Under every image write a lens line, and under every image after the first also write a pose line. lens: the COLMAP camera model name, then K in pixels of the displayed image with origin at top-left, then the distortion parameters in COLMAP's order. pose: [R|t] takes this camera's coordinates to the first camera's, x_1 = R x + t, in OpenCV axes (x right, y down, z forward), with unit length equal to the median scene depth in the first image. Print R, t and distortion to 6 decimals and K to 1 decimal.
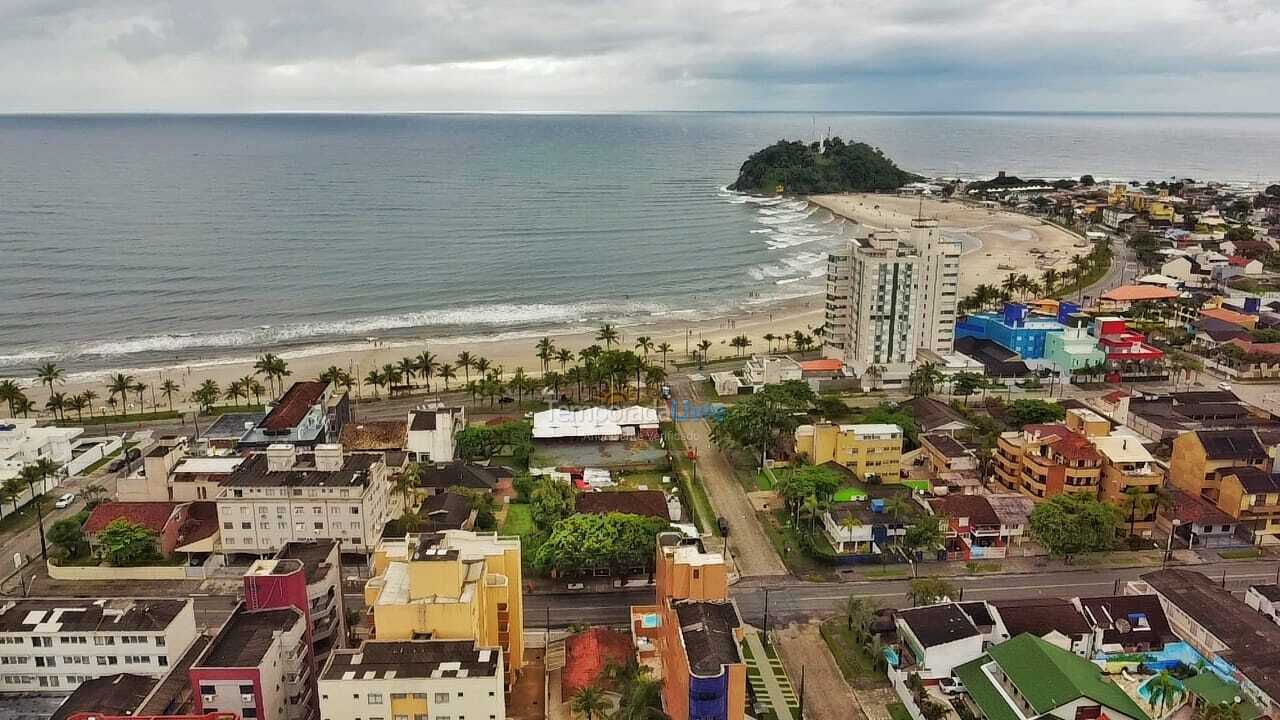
lens RADIAL K [[956.7, 0, 640.0], [0, 956.7, 360.0], [0, 0, 1]] dist [-0.033581, 0.029311]
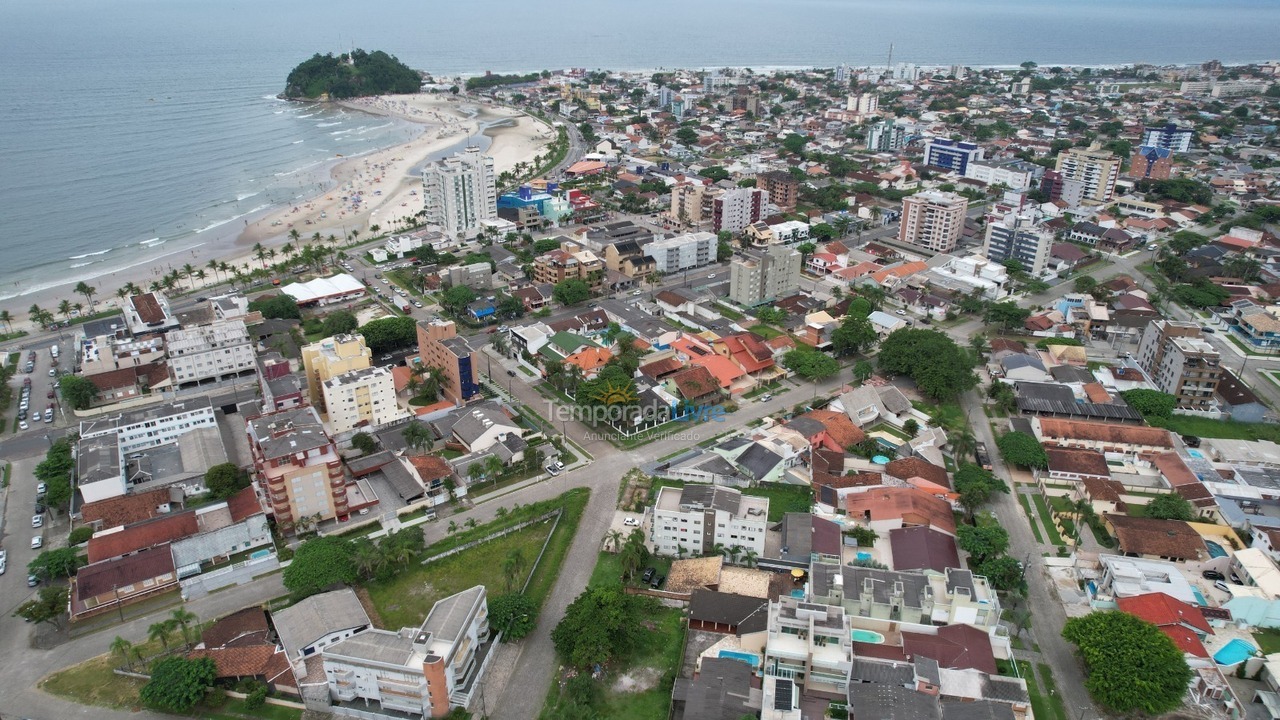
lens RADIAL K [[827.7, 0, 640.0], [0, 827.7, 360.0], [0, 0, 1]] dist [-0.067715, 0.052730]
pose [[0.854701, -0.212705, 0.473544, -0.399635], [0.125145, 0.969724, 0.209702, -0.069750], [-0.503811, -0.119971, 0.855442, -0.849462]]
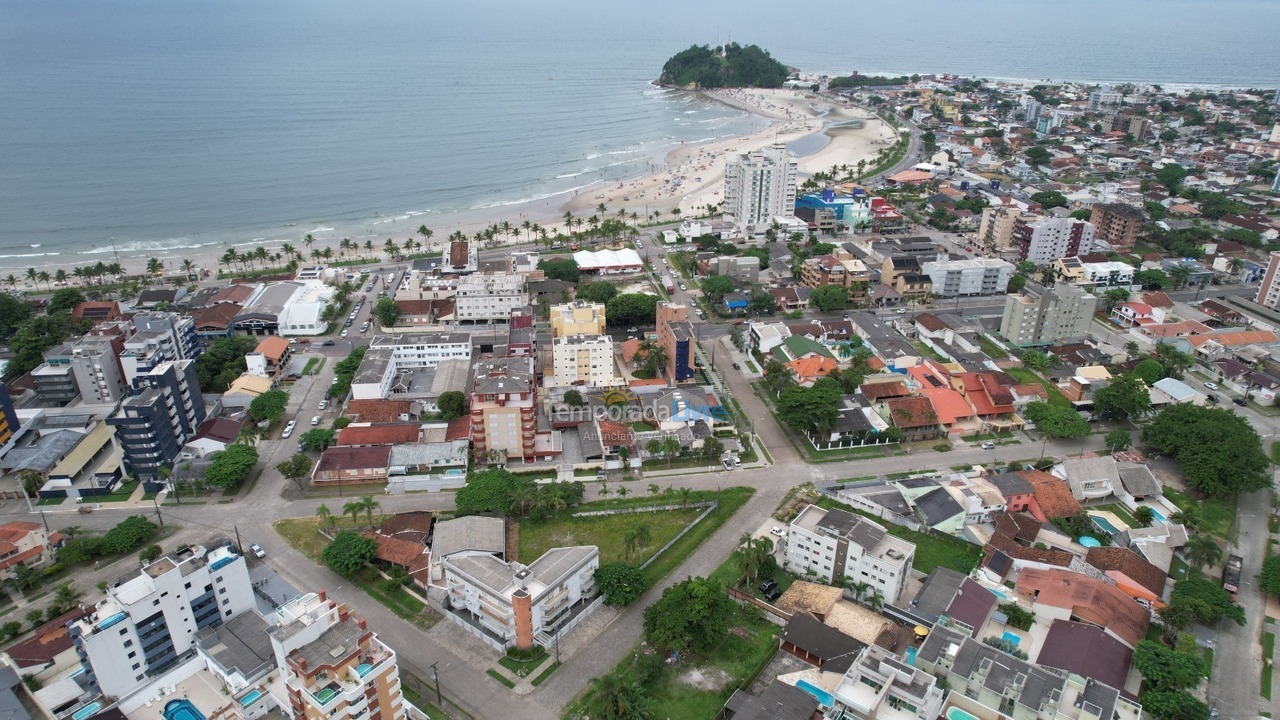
lens RADIAL K [[827.7, 0, 640.0], [0, 827.7, 360.0], [0, 0, 1]] dist [-0.067715, 0.052730]
pose [[0.996073, -0.030621, 0.083066, -0.172170], [0.014985, 0.983055, 0.182698, -0.052514], [-0.087253, -0.180736, 0.979654, -0.945192]]
